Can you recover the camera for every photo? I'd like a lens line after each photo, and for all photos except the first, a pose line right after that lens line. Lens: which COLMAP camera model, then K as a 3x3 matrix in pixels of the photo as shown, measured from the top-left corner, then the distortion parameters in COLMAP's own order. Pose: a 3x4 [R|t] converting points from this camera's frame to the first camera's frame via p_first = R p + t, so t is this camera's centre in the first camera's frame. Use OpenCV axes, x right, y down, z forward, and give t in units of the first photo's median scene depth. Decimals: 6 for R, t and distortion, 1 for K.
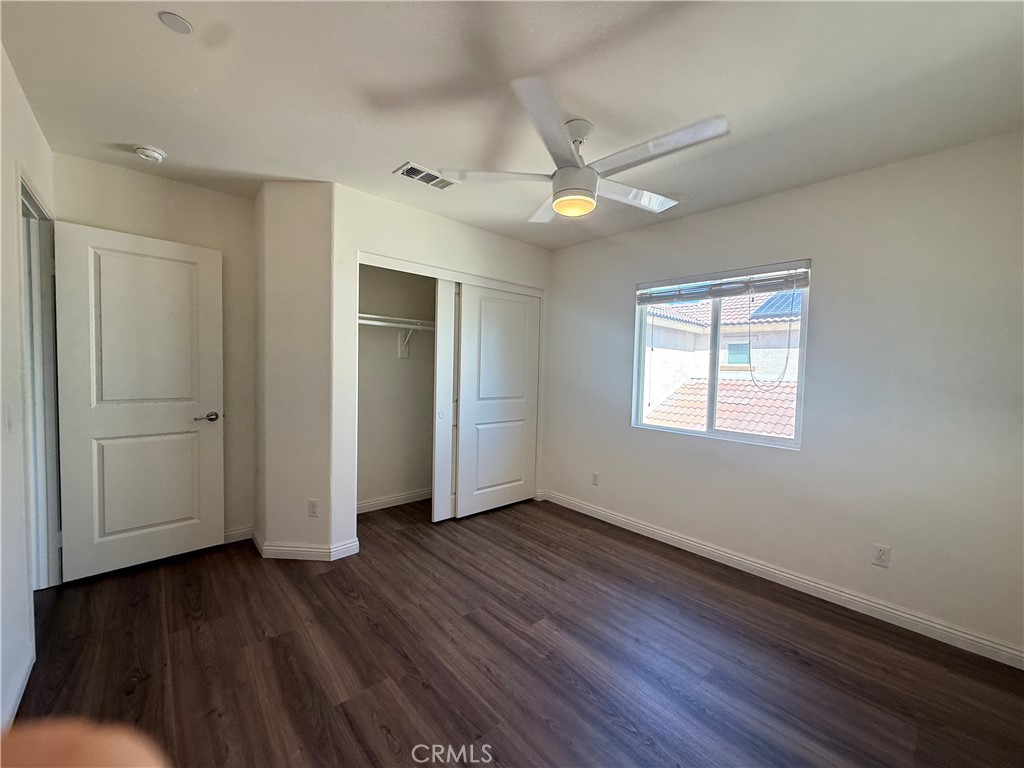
lens RADIAL K [[406.4, 0, 512.3], [0, 406.4, 384.2], [0, 0, 1]] dist [0.000619, 0.000014]
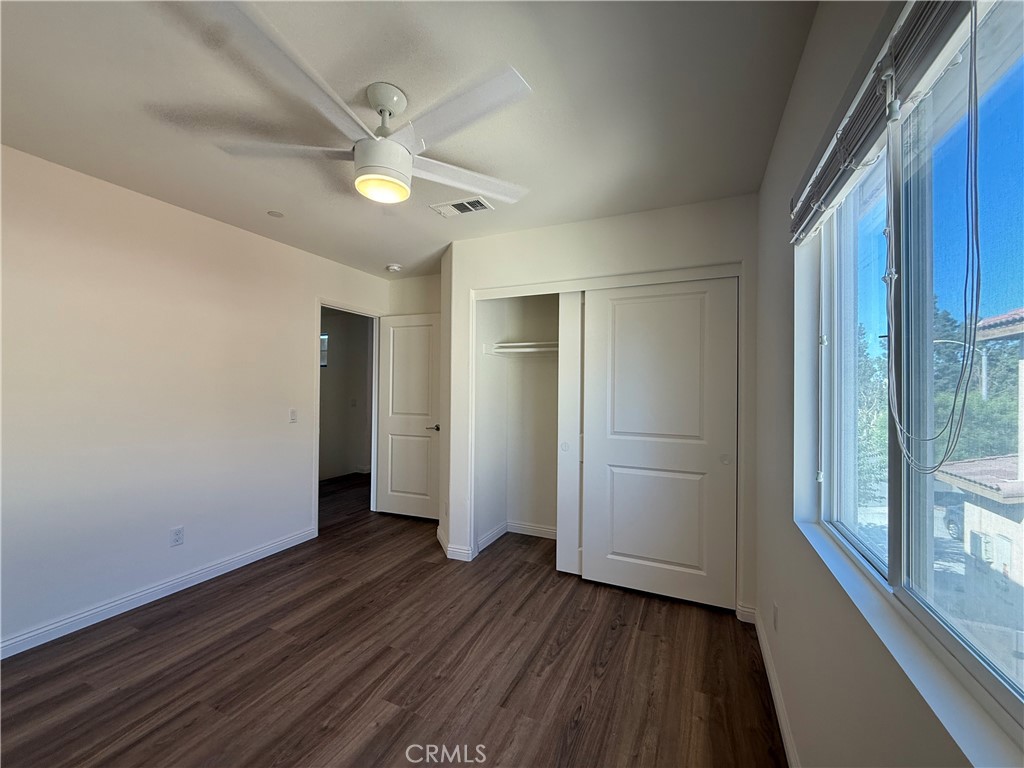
lens RADIAL K [[406.4, 0, 510.5], [0, 406.4, 383.6], [0, 0, 1]] dist [0.000619, 0.000014]
pose [[0.402685, -0.034410, -0.914692, 0.704624], [-0.040118, 0.997669, -0.055193, -0.007524], [0.914459, 0.058921, 0.400366, 0.659850]]
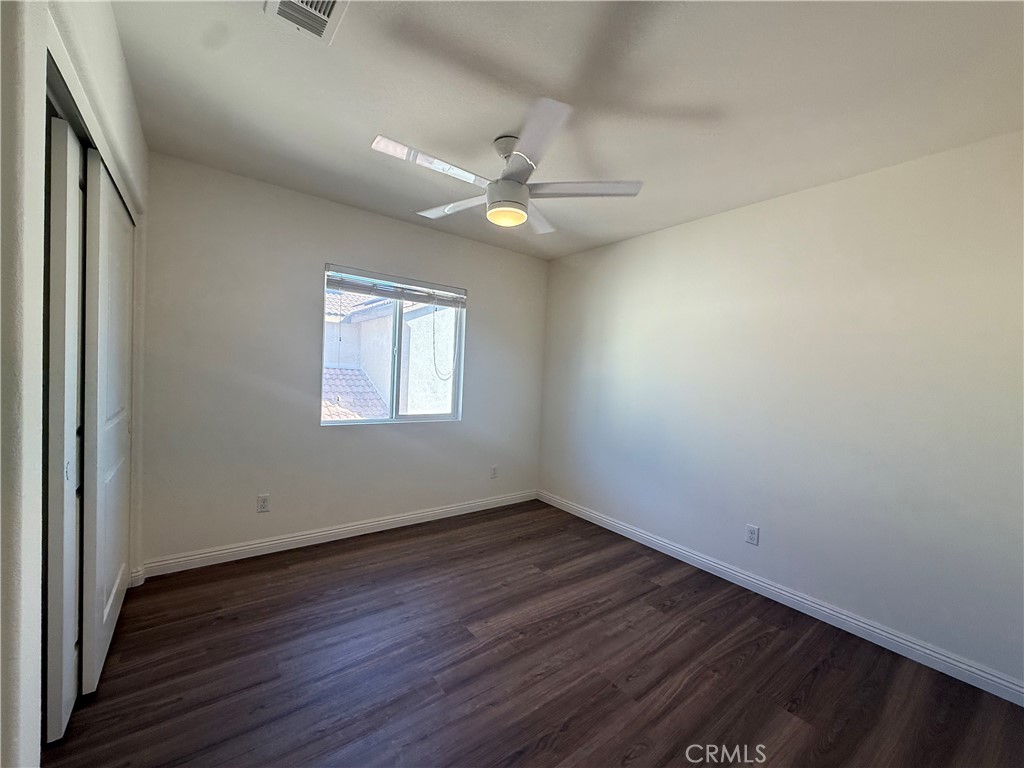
lens RADIAL K [[406.4, 0, 509.2], [0, 406.4, 388.4], [0, 0, 1]] dist [0.000619, 0.000014]
pose [[0.077864, -0.065091, 0.994837, -0.658037], [-0.006558, 0.997811, 0.065798, -0.044793], [-0.996942, -0.011647, 0.077266, 0.649019]]
